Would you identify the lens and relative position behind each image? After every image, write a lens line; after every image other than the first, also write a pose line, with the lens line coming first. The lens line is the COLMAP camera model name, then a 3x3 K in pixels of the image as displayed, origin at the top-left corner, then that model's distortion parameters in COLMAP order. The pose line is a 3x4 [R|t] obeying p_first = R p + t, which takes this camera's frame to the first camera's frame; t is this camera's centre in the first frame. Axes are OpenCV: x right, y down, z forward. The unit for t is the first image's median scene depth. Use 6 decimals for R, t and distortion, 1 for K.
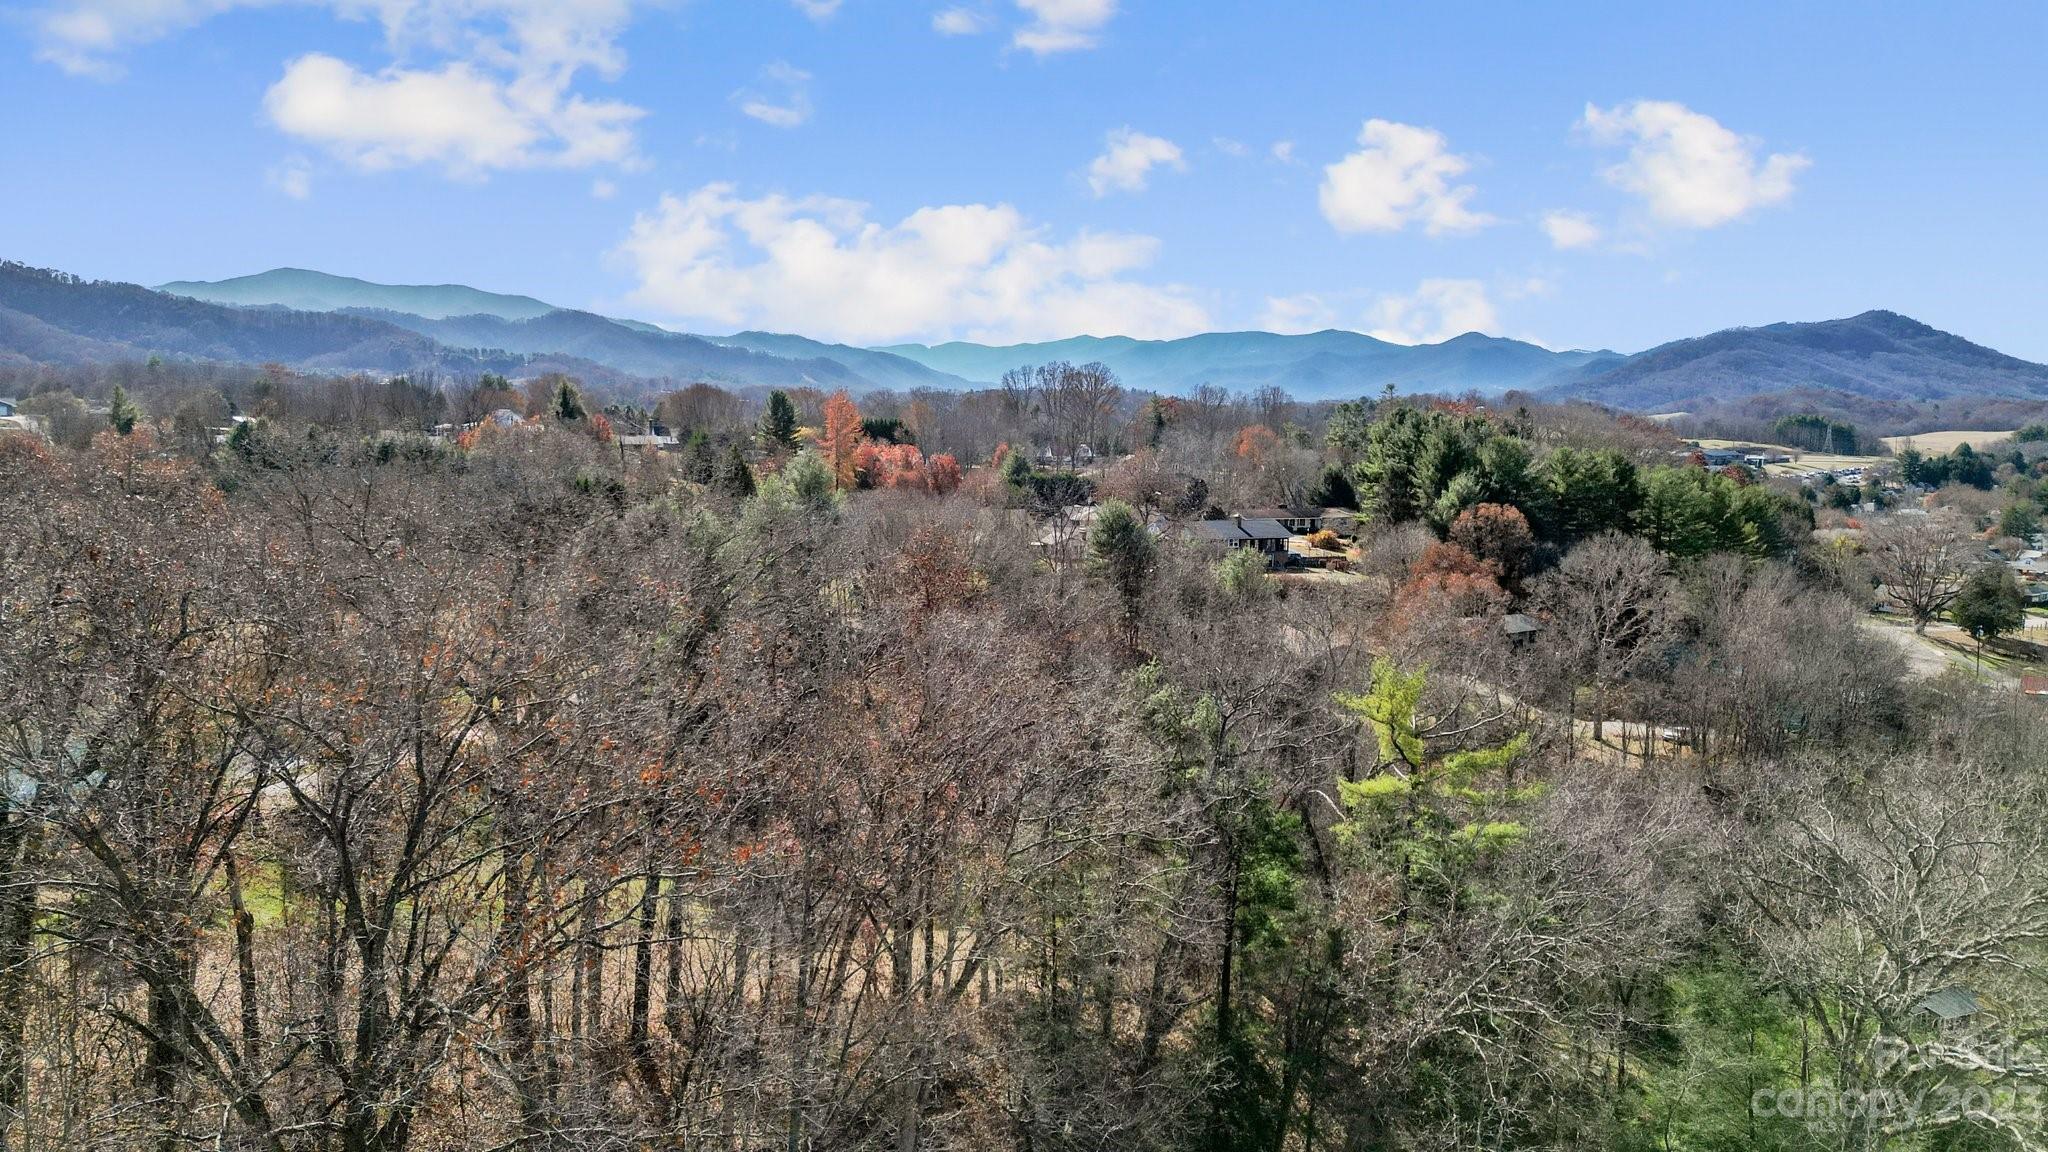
lens RADIAL K [[1430.6, 0, 1020.0], [0, 1430.6, 576.4], [0, 0, 1]] dist [0.106866, -0.107273]
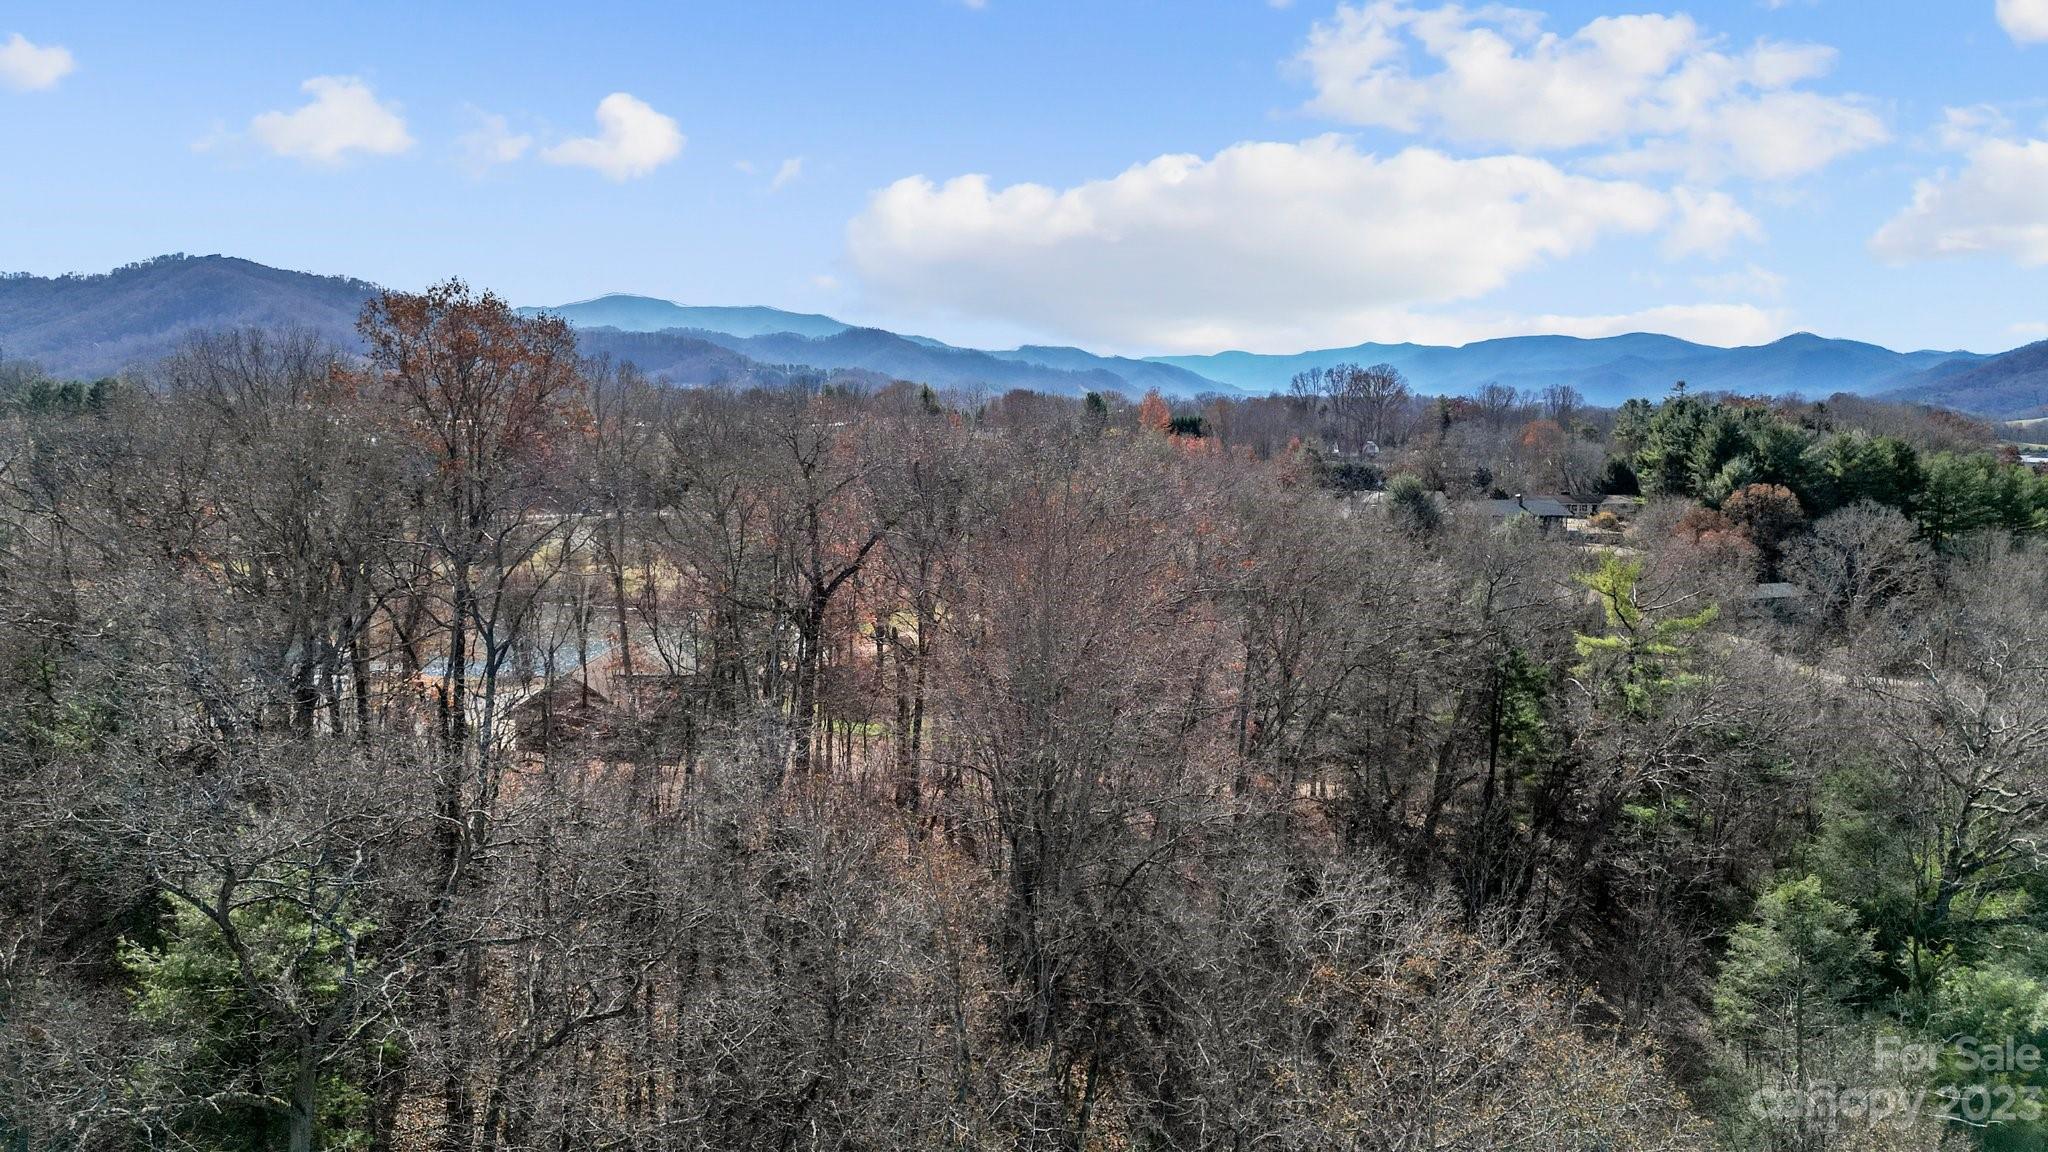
lens RADIAL K [[1442.6, 0, 1022.8], [0, 1442.6, 566.9], [0, 0, 1]] dist [0.110387, -0.114777]
pose [[0.983064, 0.015251, -0.182627, -0.014353], [-0.017990, 0.999749, -0.013348, 0.026517], [0.182378, 0.016408, 0.983092, -0.138853]]
